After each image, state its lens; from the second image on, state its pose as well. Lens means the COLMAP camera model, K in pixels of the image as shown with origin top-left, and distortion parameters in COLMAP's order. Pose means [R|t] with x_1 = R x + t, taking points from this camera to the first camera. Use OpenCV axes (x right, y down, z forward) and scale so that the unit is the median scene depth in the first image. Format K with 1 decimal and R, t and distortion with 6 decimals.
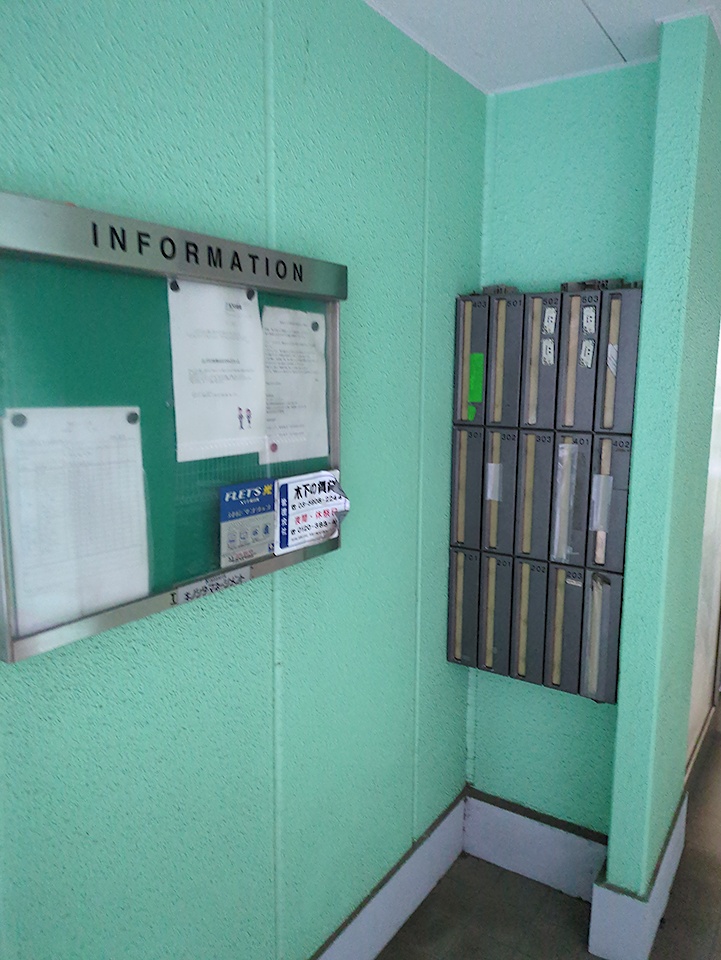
lens RADIAL K [[713.2, 0, 360.5], [0, 713.2, 480.0], [0, 0, 1]] dist [0.034797, 0.000319]
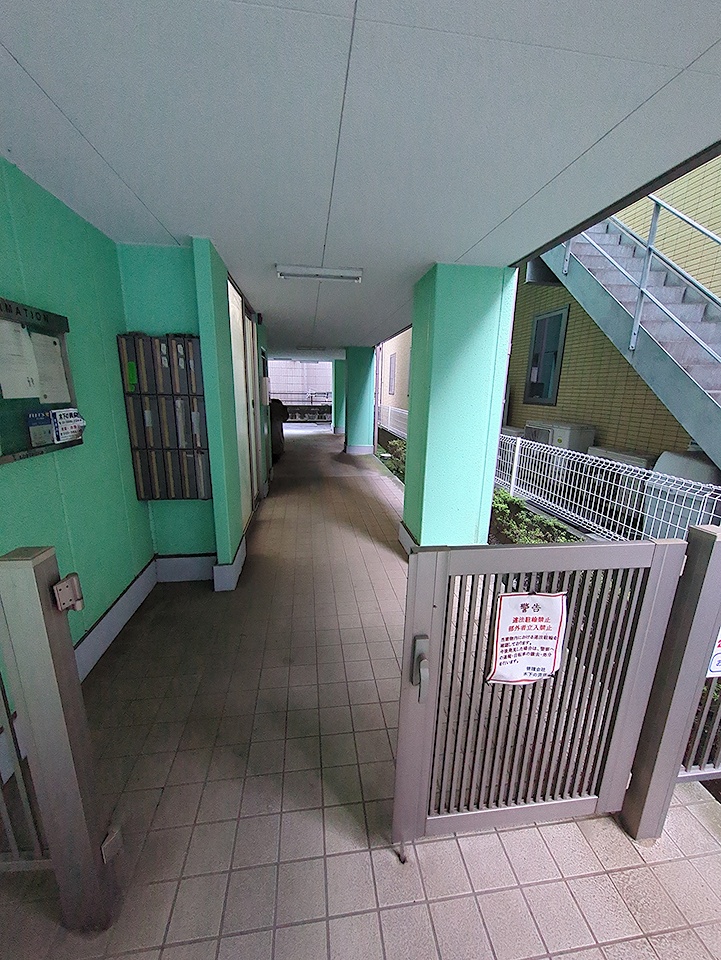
lens RADIAL K [[381.1, 0, 360.5], [0, 381.1, 480.0], [0, 0, 1]] dist [-0.004609, 0.000688]
pose [[0.742232, -0.153912, 0.652229, -0.152726], [0.092353, 0.987474, 0.127926, 0.115234], [-0.663749, -0.034716, 0.747150, -0.431452]]
